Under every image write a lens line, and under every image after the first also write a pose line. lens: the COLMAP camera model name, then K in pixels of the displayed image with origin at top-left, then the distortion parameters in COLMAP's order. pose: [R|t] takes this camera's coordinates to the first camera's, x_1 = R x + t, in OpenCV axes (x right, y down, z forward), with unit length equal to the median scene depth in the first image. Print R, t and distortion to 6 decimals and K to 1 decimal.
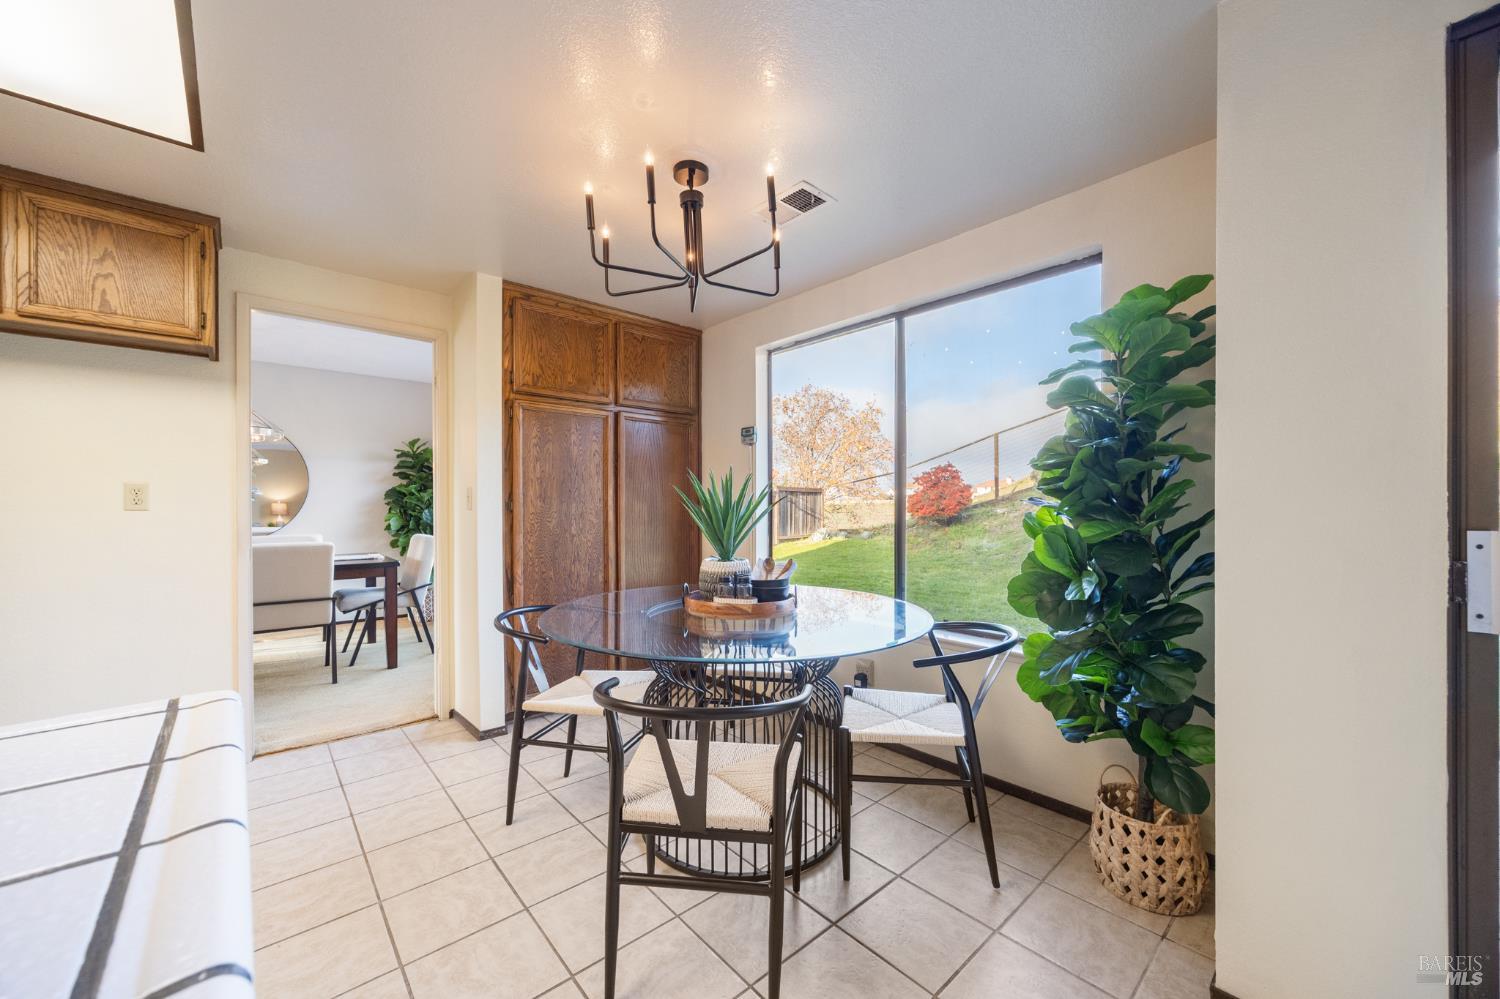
lens RADIAL K [[572.2, 0, 734.3], [0, 572.2, 506.2], [0, 0, 1]] dist [-0.003869, -0.000230]
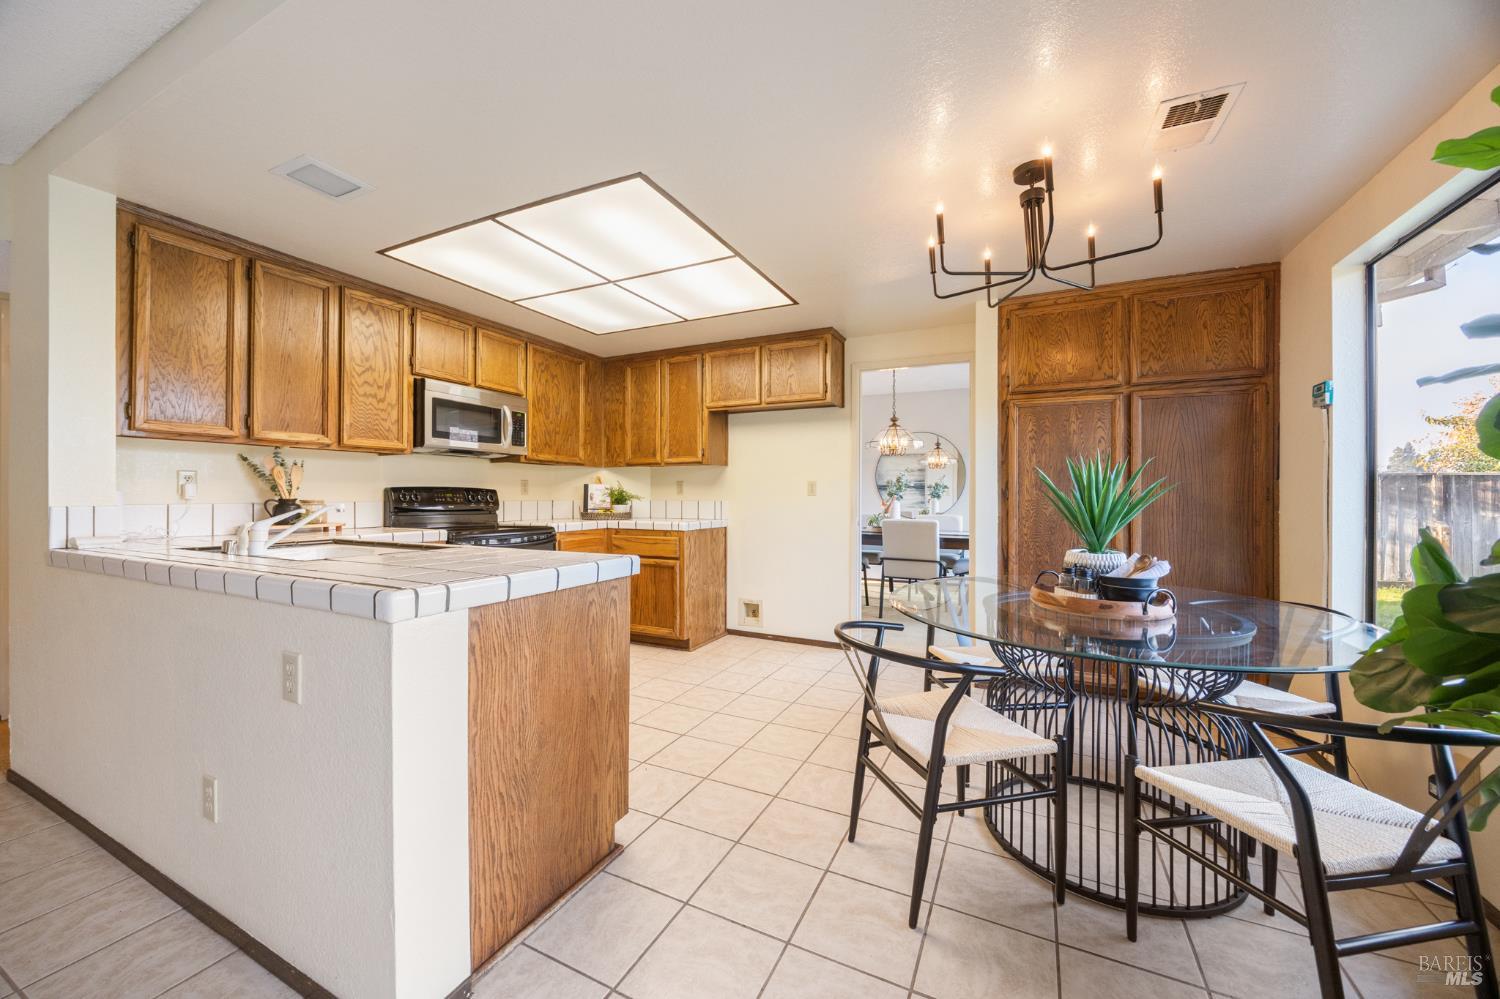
lens RADIAL K [[572.2, 0, 759.7], [0, 572.2, 495.0], [0, 0, 1]] dist [-0.003869, -0.000230]
pose [[0.382158, 0.003869, -0.924089, 0.468206], [-0.004681, 0.999987, 0.002251, 0.001697], [0.924085, 0.003465, 0.382171, 0.101655]]
